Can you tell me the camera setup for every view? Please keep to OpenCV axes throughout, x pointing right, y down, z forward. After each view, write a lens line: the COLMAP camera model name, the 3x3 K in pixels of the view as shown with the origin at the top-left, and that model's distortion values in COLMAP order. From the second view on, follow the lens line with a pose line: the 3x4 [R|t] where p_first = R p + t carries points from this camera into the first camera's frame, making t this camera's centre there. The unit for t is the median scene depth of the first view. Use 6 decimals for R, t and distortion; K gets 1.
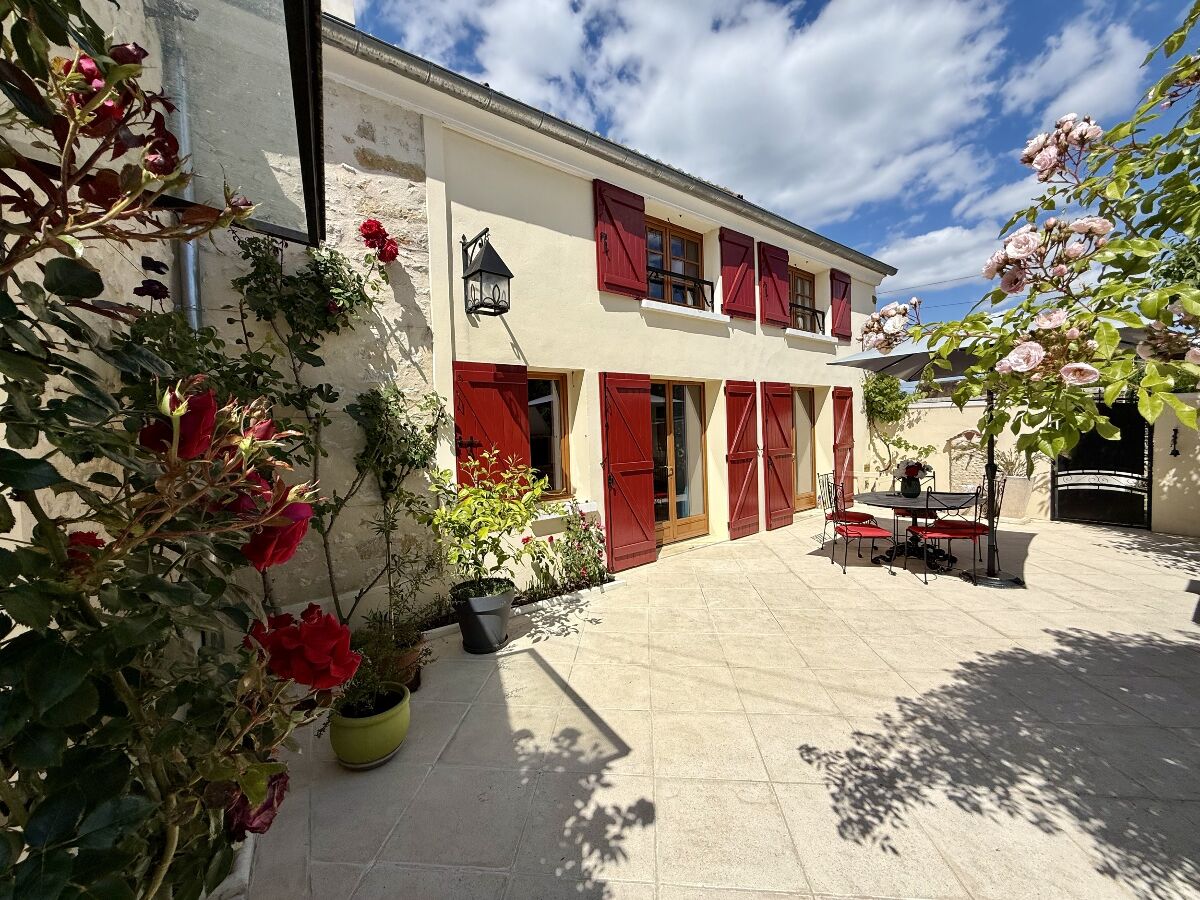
lens RADIAL K [[474.2, 0, 598.2], [0, 474.2, 443.0], [0, 0, 1]] dist [-0.010820, -0.000256]
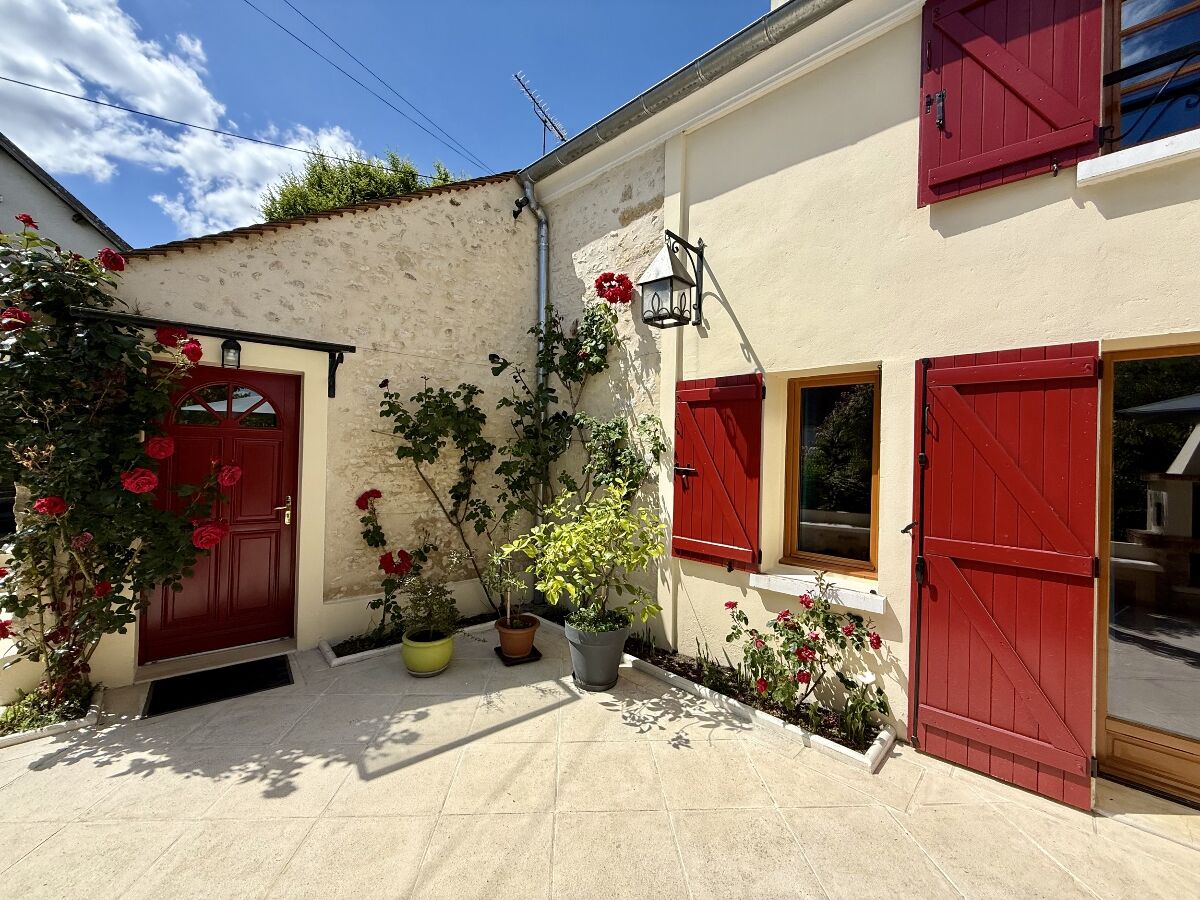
lens RADIAL K [[474.2, 0, 600.7], [0, 474.2, 455.4], [0, 0, 1]] dist [-0.010820, -0.000256]
pose [[0.139191, 0.038814, -0.989505, 0.623009], [-0.063857, 0.997504, 0.030145, -0.047581], [0.988204, 0.058991, 0.141322, 0.756118]]
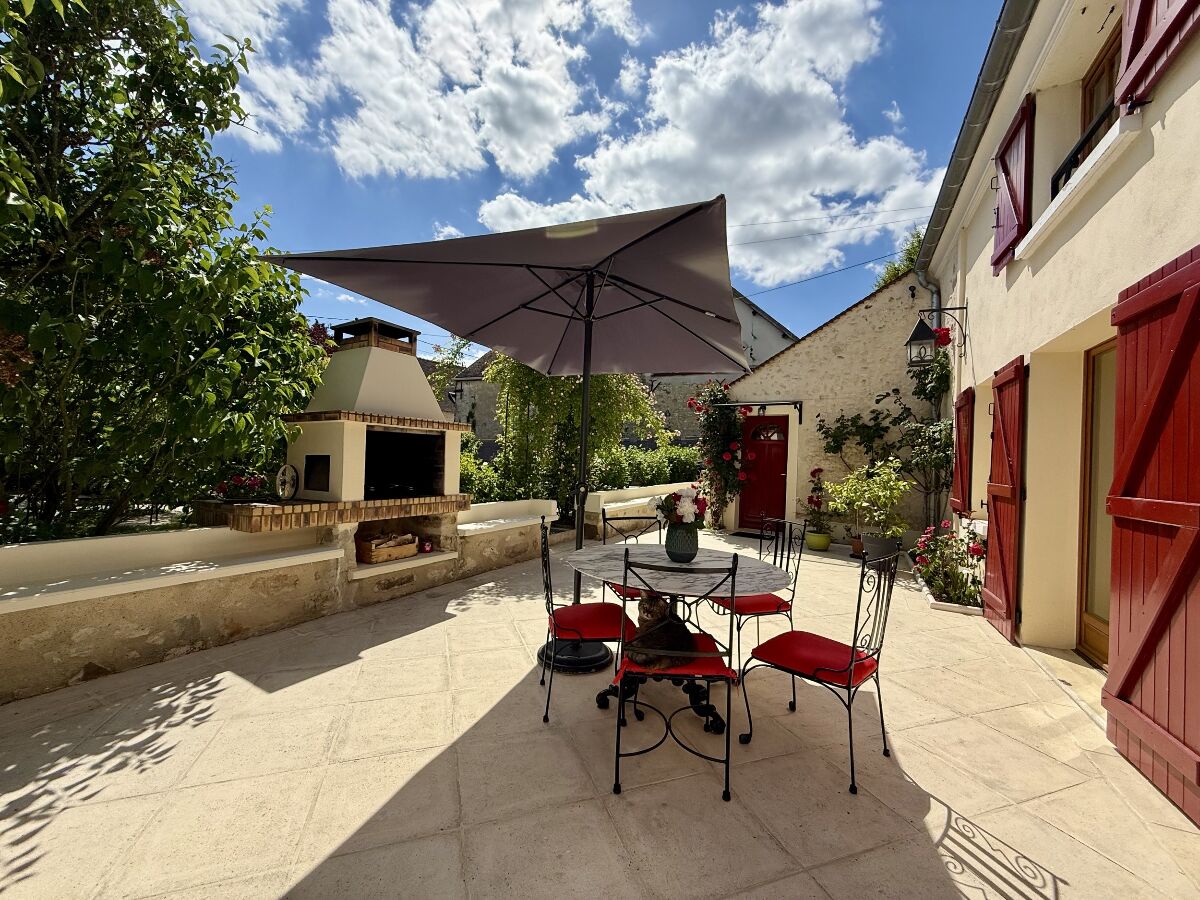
lens RADIAL K [[474.2, 0, 599.8], [0, 474.2, 451.2], [0, 0, 1]] dist [-0.010820, -0.000256]
pose [[-0.905657, -0.003900, -0.423994, 1.316416], [-0.021543, 0.999089, 0.036828, -0.040152], [0.423464, 0.042488, -0.904916, 1.929610]]
